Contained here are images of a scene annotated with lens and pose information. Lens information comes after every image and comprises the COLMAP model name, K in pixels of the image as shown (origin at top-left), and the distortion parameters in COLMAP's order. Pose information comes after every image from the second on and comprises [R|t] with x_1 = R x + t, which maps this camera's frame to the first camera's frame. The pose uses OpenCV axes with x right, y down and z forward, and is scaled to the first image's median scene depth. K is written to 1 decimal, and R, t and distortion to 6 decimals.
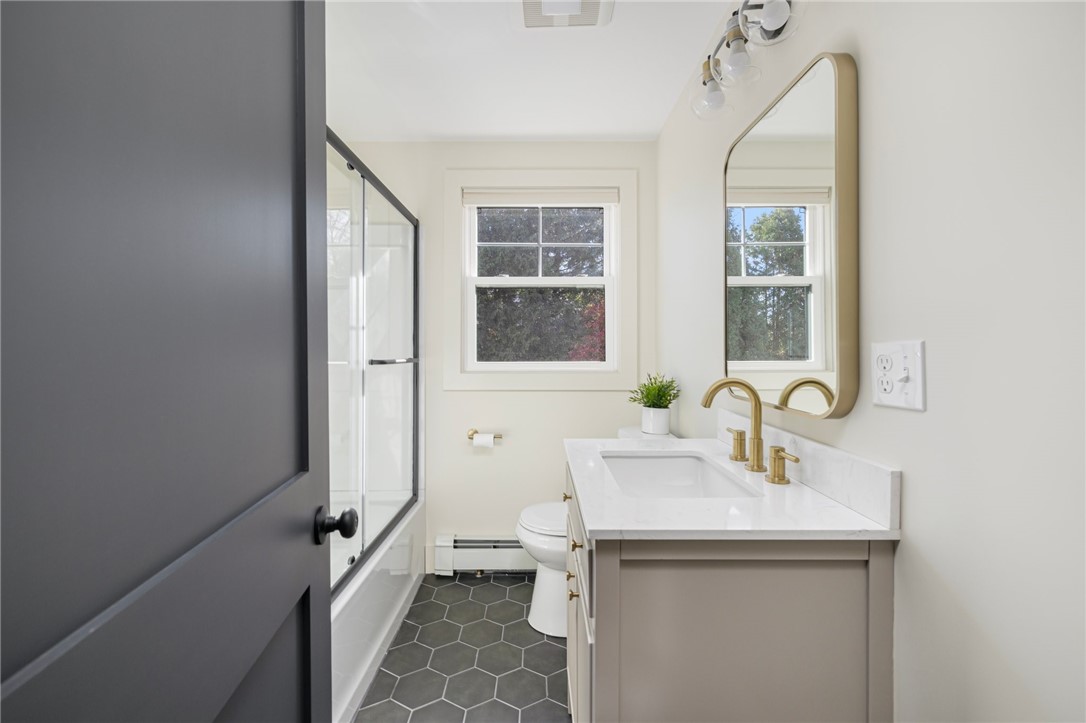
lens RADIAL K [[465.9, 0, 550.8], [0, 465.9, 350.9], [0, 0, 1]] dist [0.004233, 0.000603]
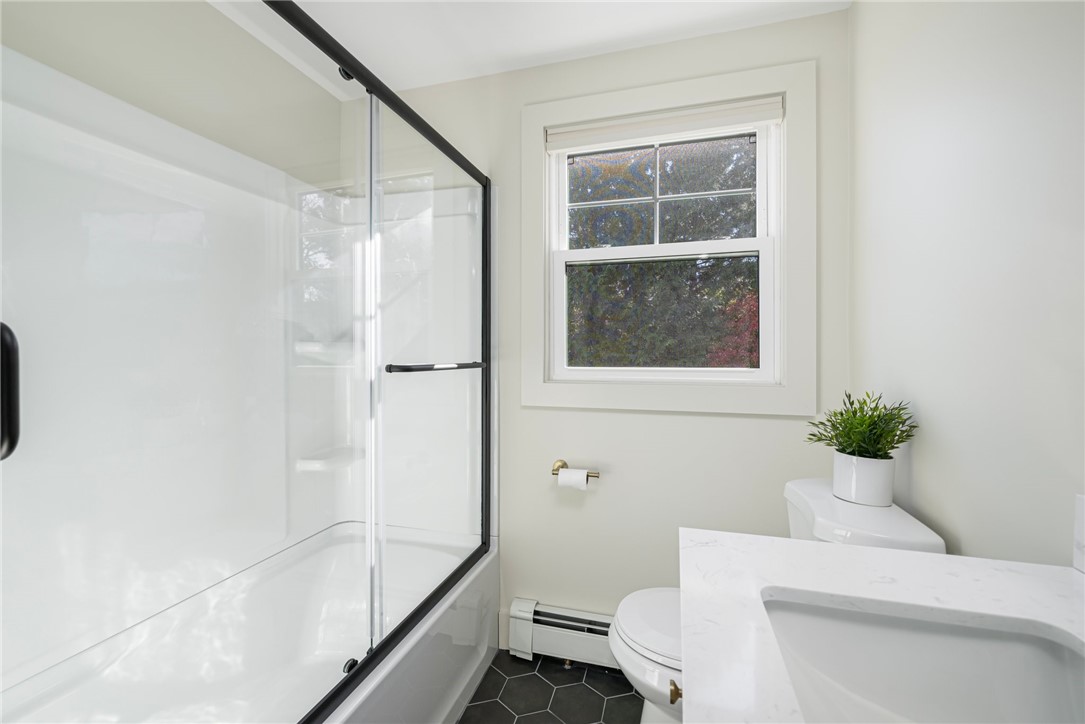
lens RADIAL K [[465.4, 0, 544.0], [0, 465.4, 351.6], [0, 0, 1]] dist [0.004233, 0.000603]
pose [[0.954961, 0.000410, -0.296731, 0.023643], [-0.001492, 0.999993, -0.003420, 0.001353], [0.296727, 0.003708, 0.954955, 0.305386]]
